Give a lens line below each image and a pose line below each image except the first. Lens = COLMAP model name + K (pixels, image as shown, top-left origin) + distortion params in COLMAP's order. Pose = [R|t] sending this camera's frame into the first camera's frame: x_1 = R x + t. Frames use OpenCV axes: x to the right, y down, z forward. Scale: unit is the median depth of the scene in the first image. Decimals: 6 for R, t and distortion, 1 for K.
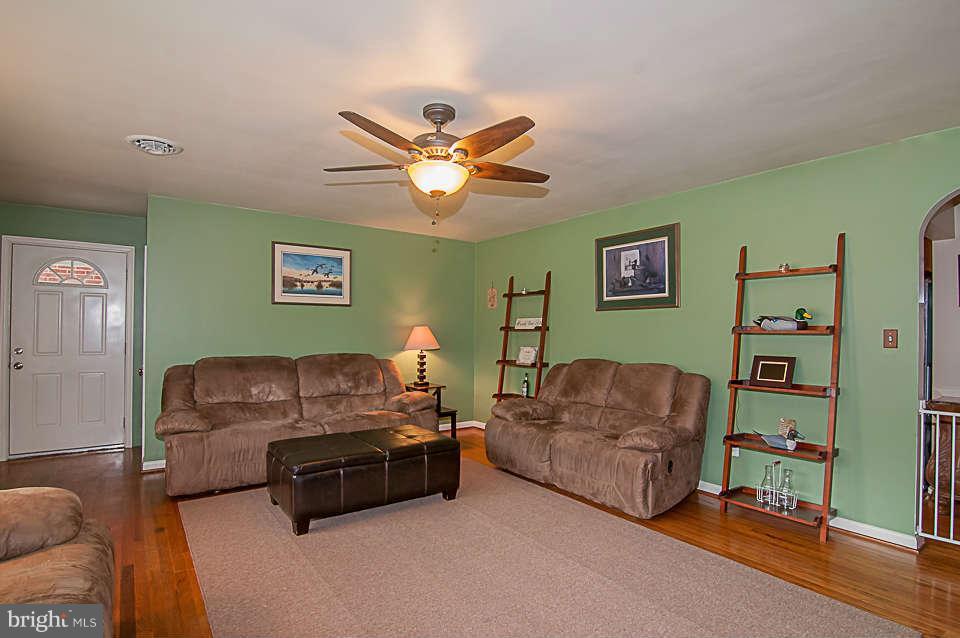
lens RADIAL K [[461.8, 0, 482.0], [0, 461.8, 325.1], [0, 0, 1]] dist [-0.008116, -0.000781]
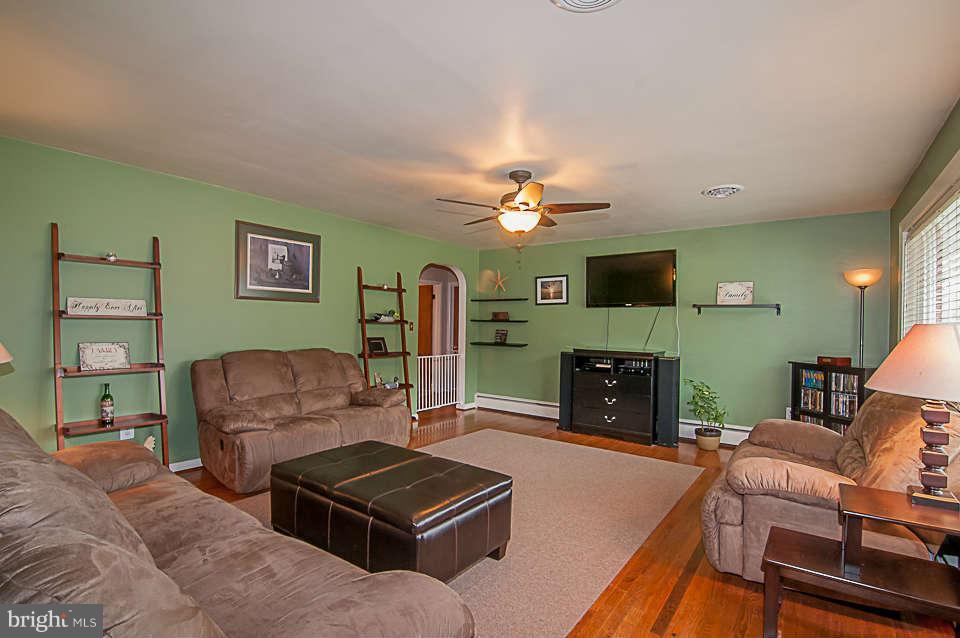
lens RADIAL K [[454.1, 0, 457.6], [0, 454.1, 321.8], [0, 0, 1]] dist [-0.008310, -0.000684]
pose [[-0.259770, 0.000559, 0.965670, -0.804969], [-0.023990, 0.999687, -0.007032, 0.012790], [-0.965372, -0.024993, -0.259675, 0.876122]]
